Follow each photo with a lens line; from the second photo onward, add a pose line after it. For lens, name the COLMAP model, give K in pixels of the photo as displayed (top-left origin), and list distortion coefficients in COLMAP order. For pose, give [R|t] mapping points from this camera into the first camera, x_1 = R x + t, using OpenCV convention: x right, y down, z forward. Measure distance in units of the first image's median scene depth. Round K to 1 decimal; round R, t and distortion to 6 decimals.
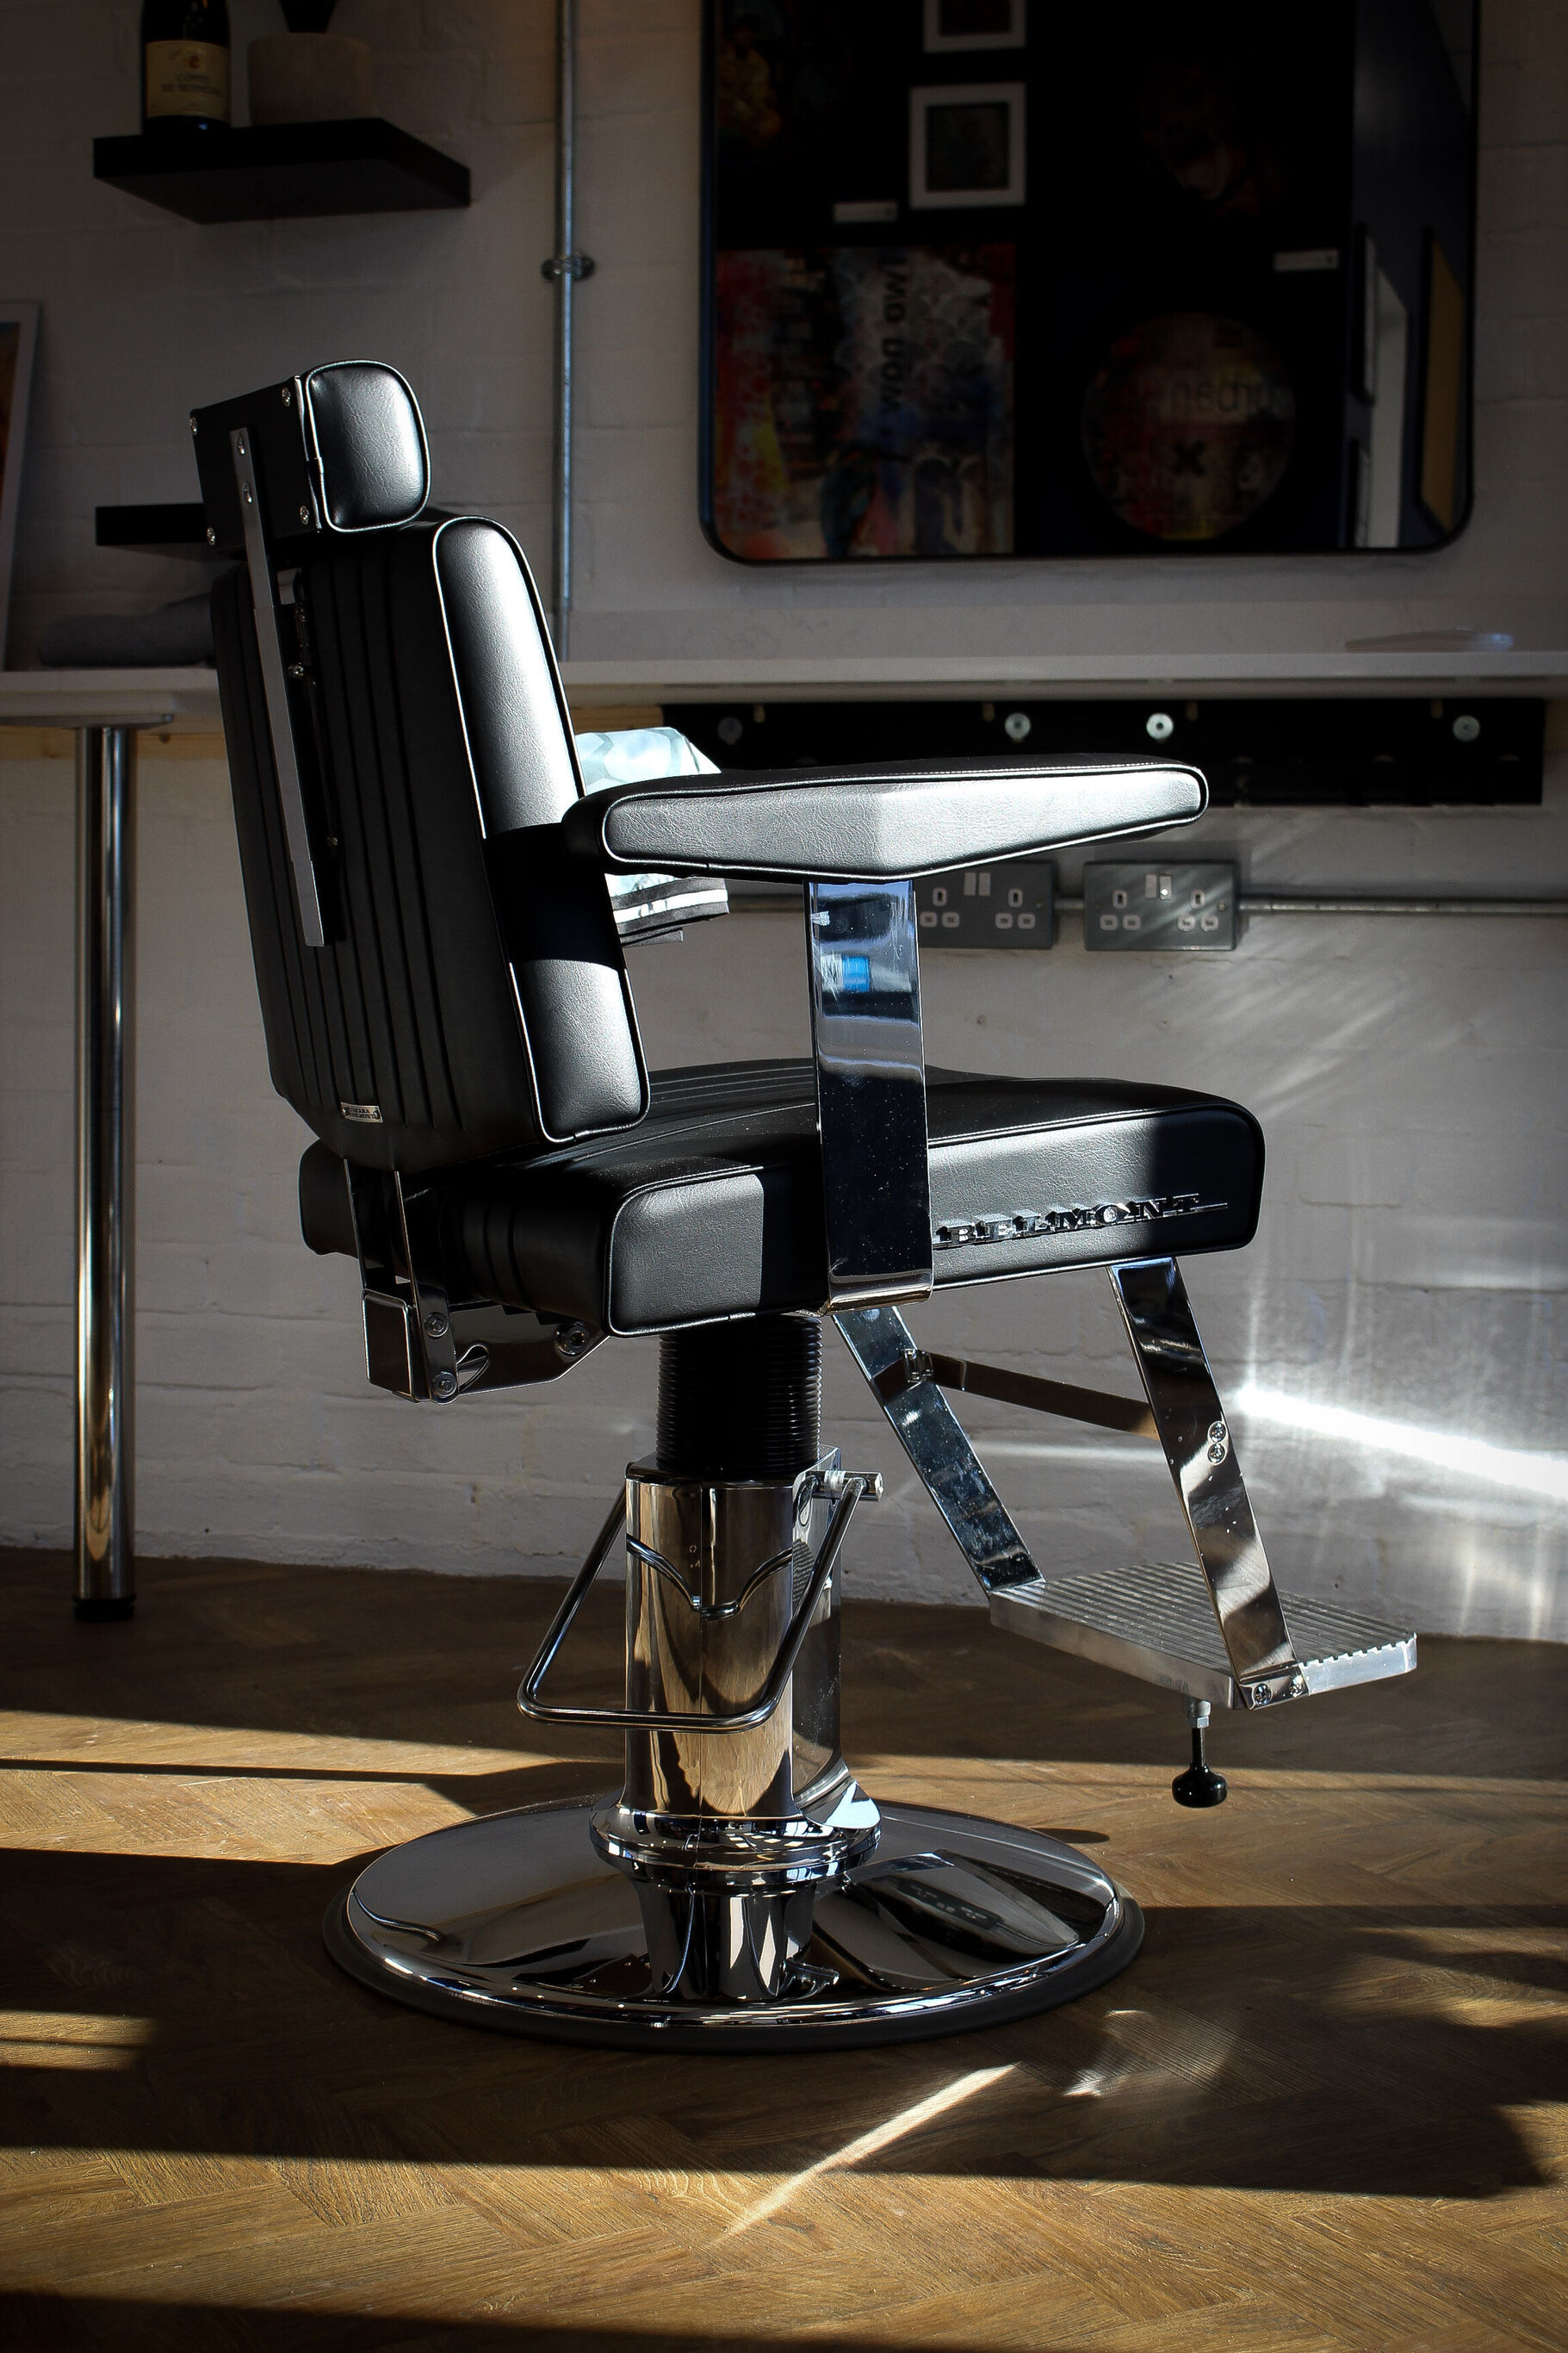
lens RADIAL K [[3497.3, 0, 784.0], [0, 3497.3, 1176.5], [0, 0, 1]] dist [-0.038829, 0.054428]
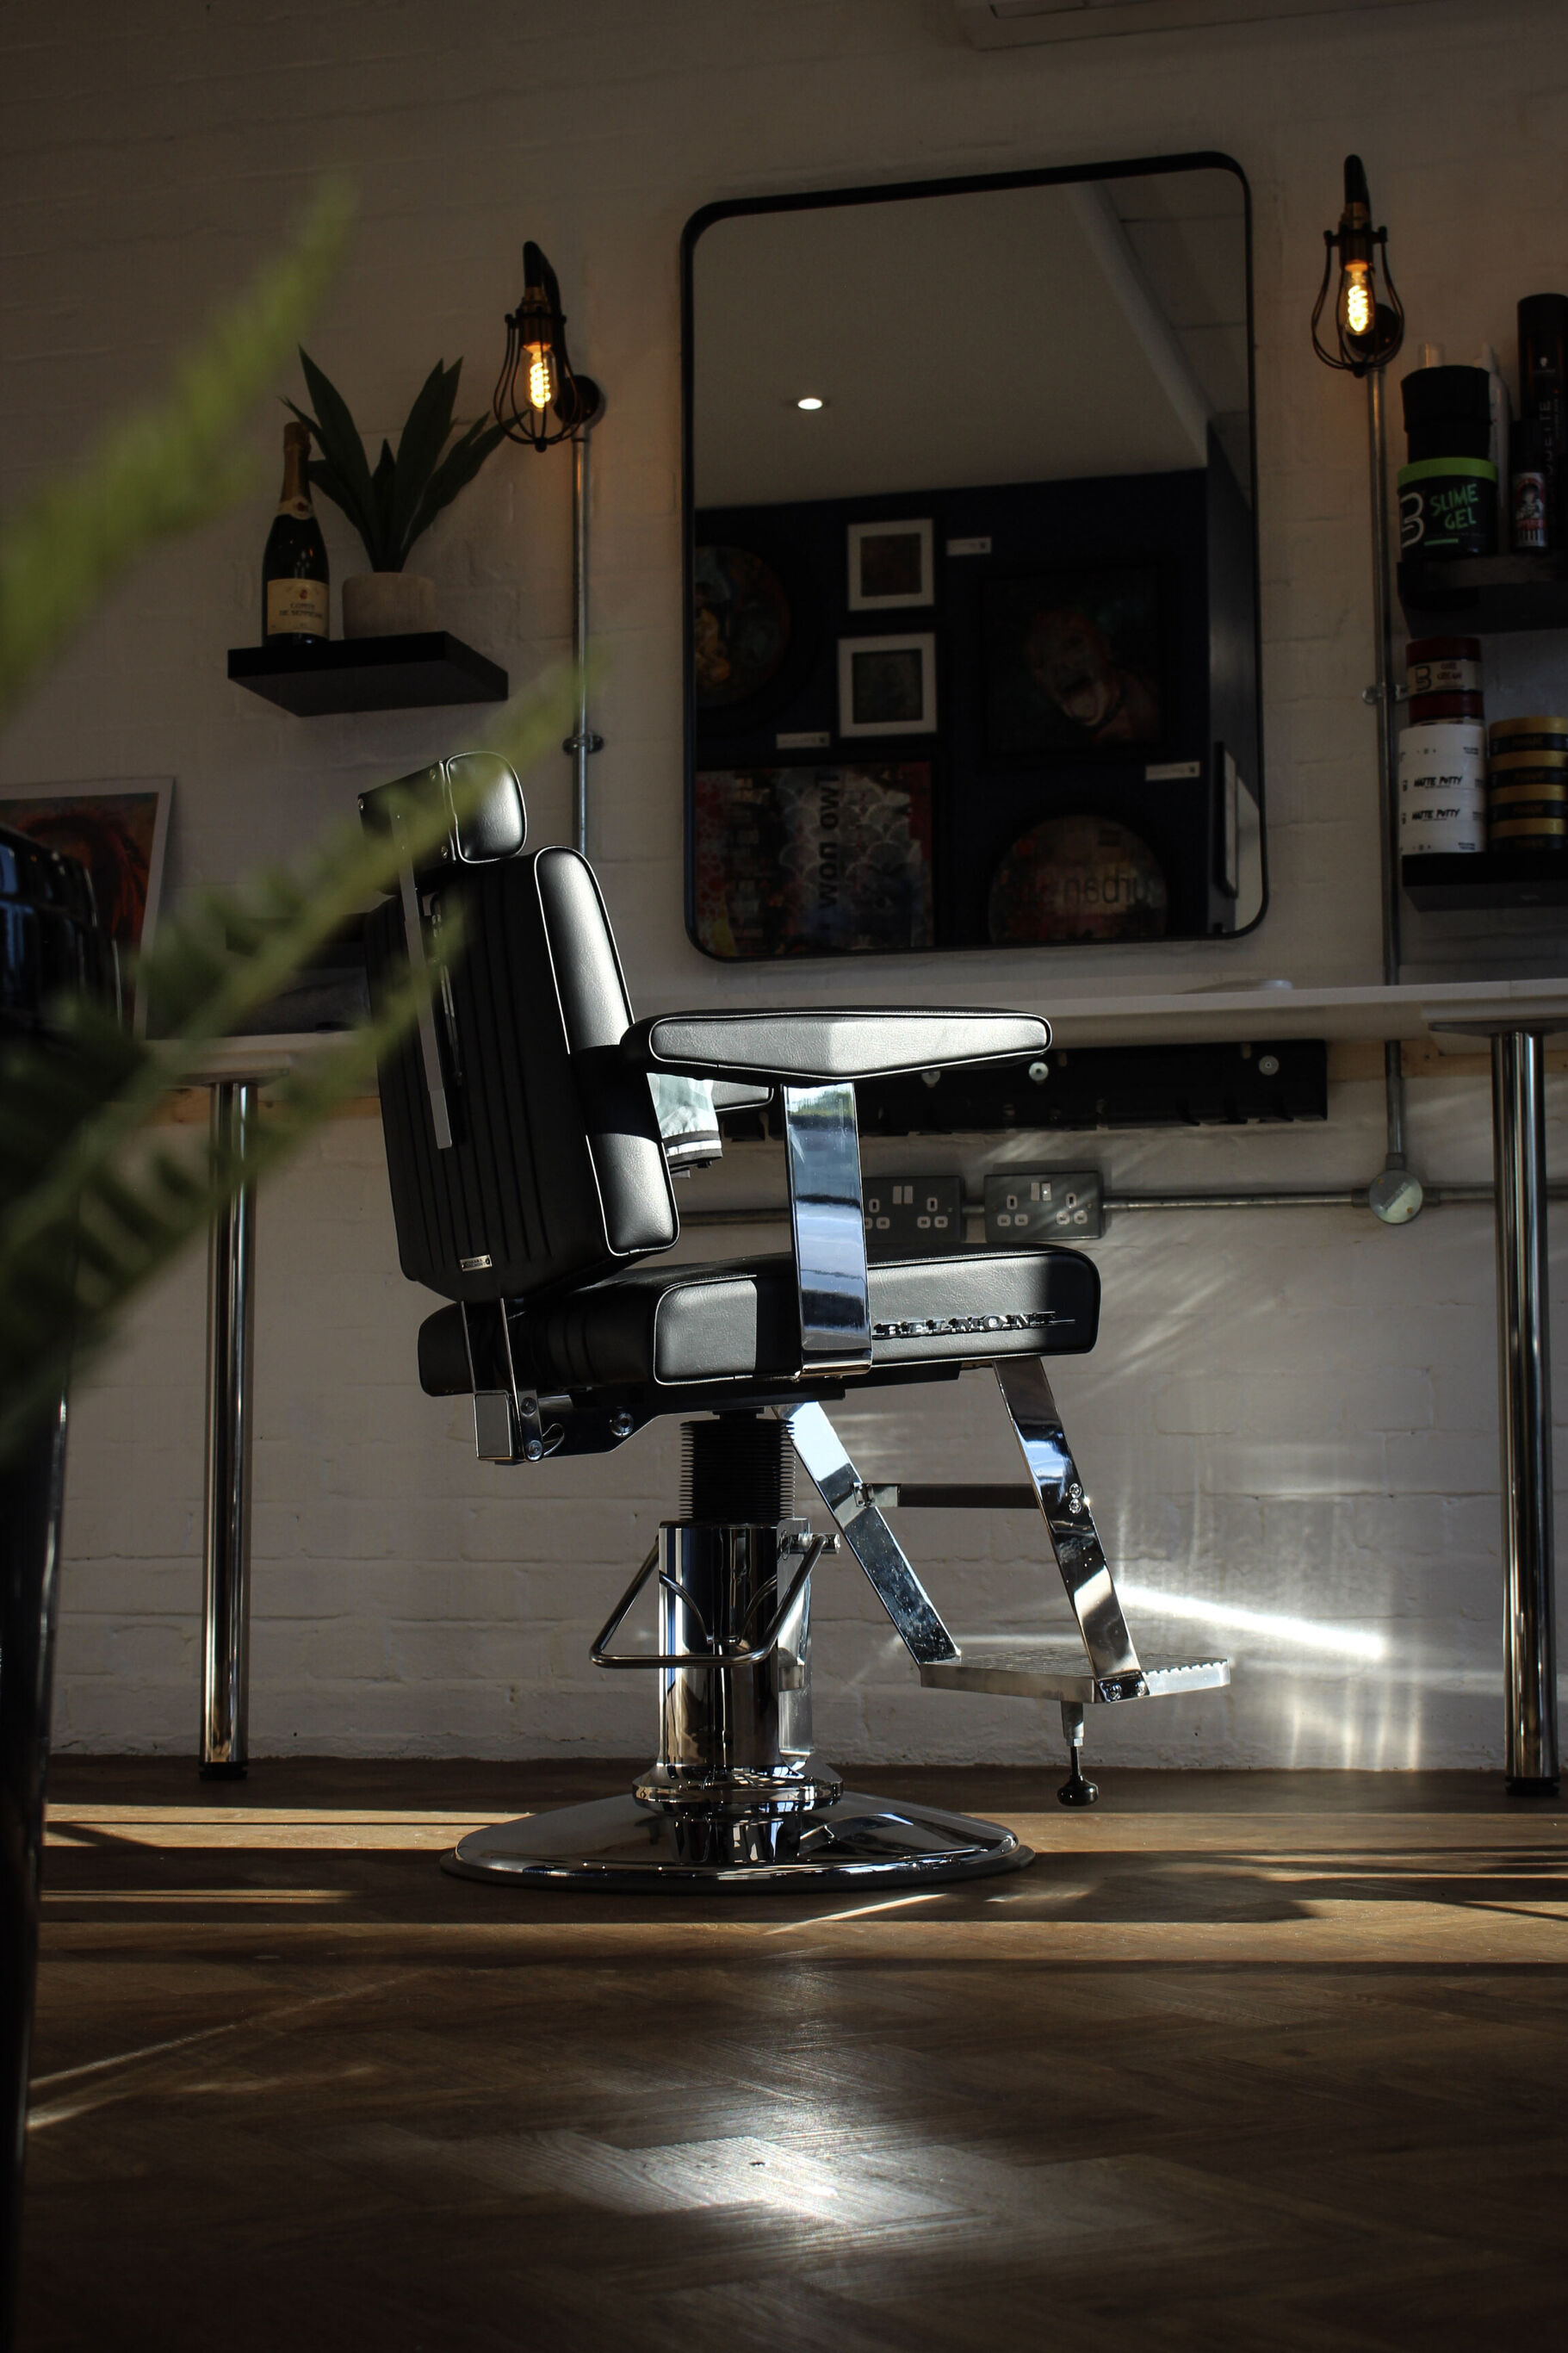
lens RADIAL K [[3506.9, 0, 784.0], [0, 3506.9, 1176.5], [0, 0, 1]] dist [-0.003049, -0.052705]
pose [[0.999758, -0.012311, 0.018227, -0.012832], [0.015137, 0.986337, -0.164044, 0.123760], [-0.015958, 0.164280, 0.986285, -0.292056]]
